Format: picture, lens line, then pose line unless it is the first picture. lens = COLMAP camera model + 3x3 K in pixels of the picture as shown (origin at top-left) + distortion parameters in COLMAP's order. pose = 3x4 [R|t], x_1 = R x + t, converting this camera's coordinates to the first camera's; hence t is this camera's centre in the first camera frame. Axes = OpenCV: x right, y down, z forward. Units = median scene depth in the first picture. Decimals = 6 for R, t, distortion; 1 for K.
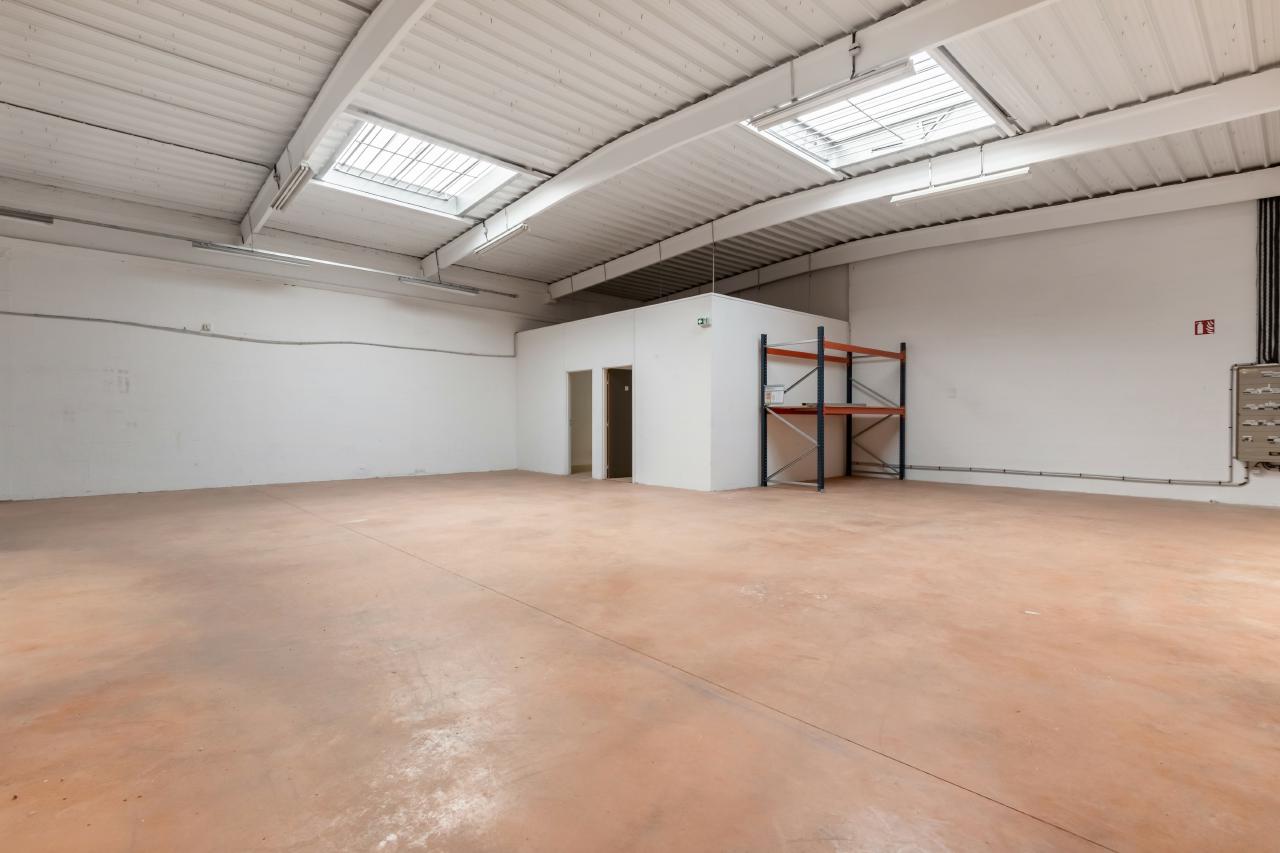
lens RADIAL K [[593.8, 0, 641.8], [0, 593.8, 424.3], [0, 0, 1]] dist [-0.003152, 0.000603]
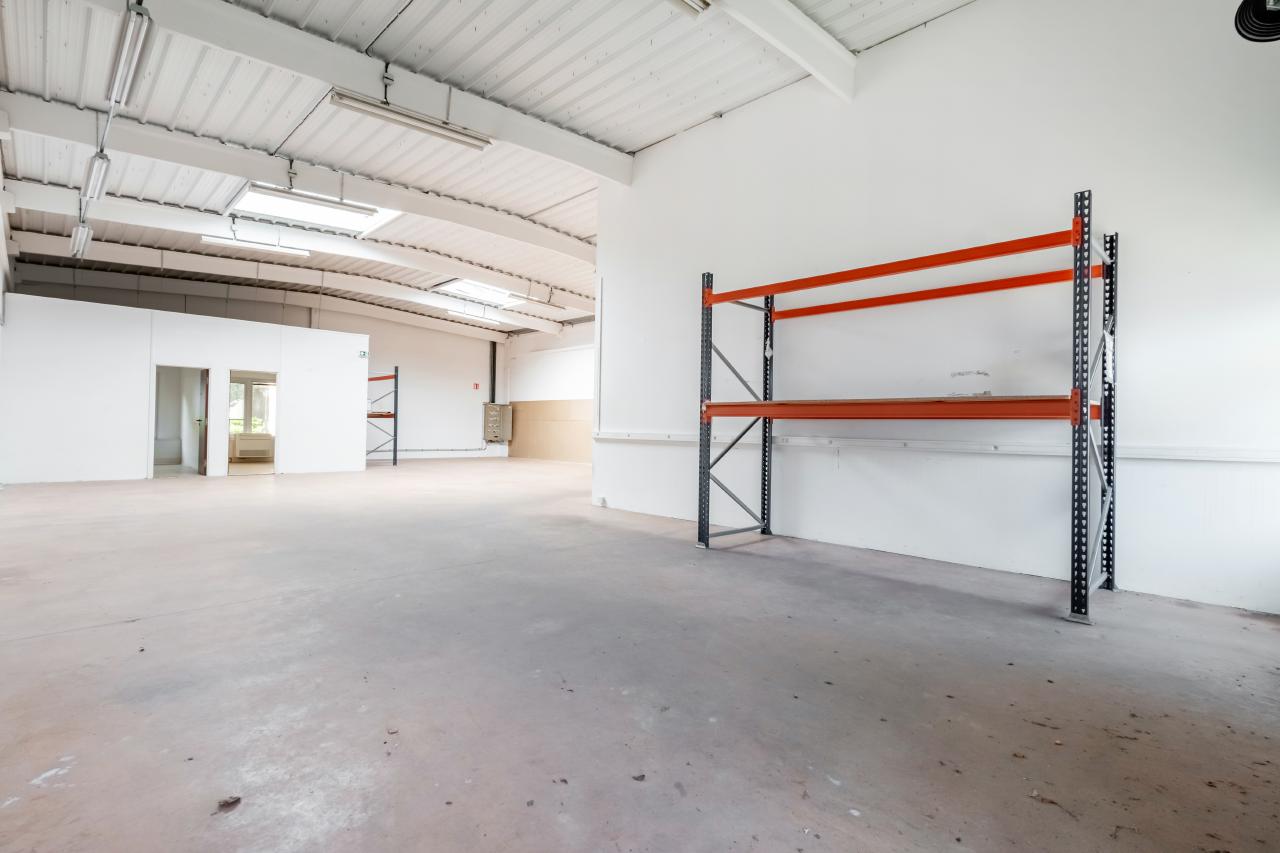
lens RADIAL K [[593.8, 0, 641.7], [0, 593.8, 423.5], [0, 0, 1]] dist [-0.003152, 0.000603]
pose [[-0.060395, 0.004433, 0.998165, -1.461354], [-0.009523, 0.999942, -0.005017, -0.003416], [-0.998129, -0.009808, -0.060350, 0.436857]]
